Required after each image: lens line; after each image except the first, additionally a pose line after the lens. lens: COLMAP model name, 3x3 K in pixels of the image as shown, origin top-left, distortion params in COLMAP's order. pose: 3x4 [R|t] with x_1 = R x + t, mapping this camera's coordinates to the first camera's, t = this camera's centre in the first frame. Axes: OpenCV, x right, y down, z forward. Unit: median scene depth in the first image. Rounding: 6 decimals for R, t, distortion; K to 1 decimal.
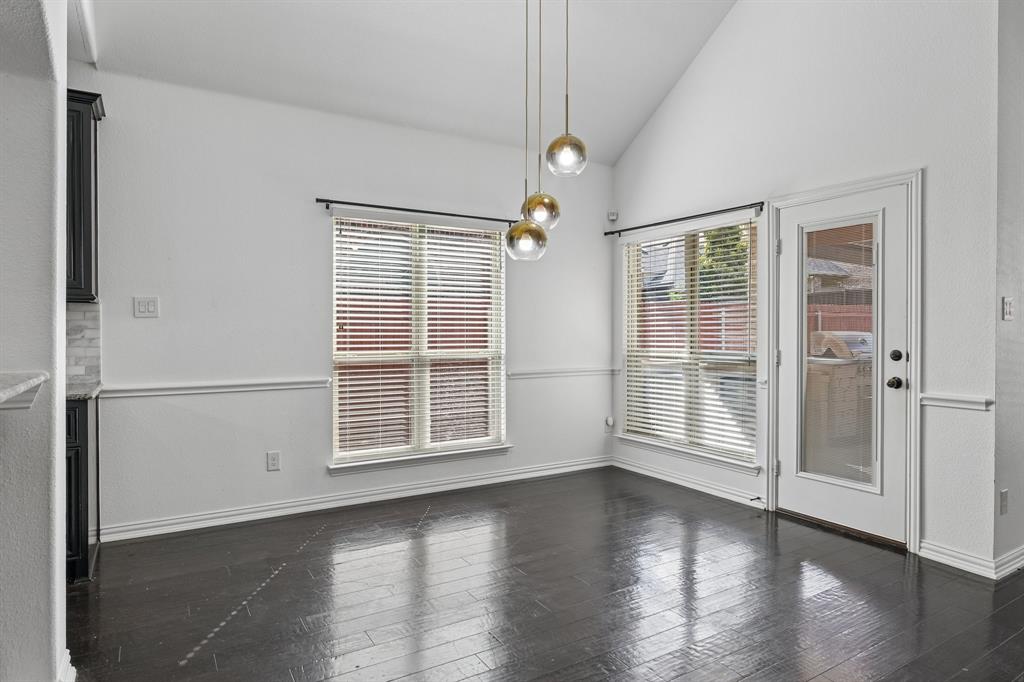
lens RADIAL K [[597.7, 0, 516.6], [0, 597.7, 336.0], [0, 0, 1]] dist [-0.002924, -0.000305]
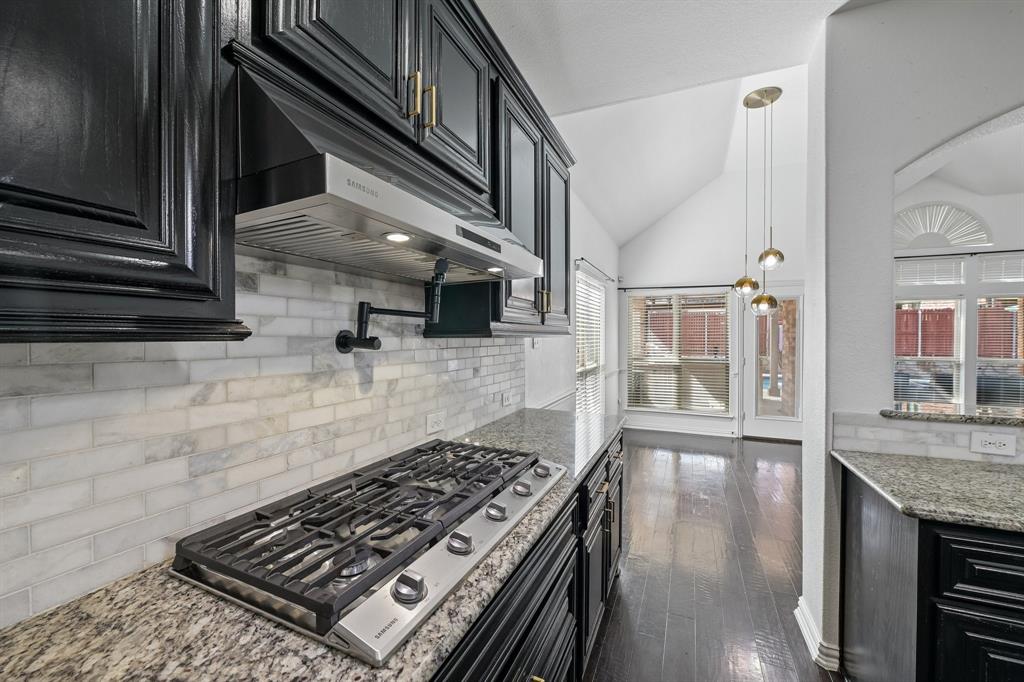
lens RADIAL K [[406.7, 0, 512.0], [0, 406.7, 341.0], [0, 0, 1]] dist [-0.002255, -0.000438]
pose [[0.824145, -0.007654, 0.566327, -0.954418], [0.004560, 0.999966, 0.006879, -0.045607], [-0.566360, -0.003087, 0.824152, 0.294930]]
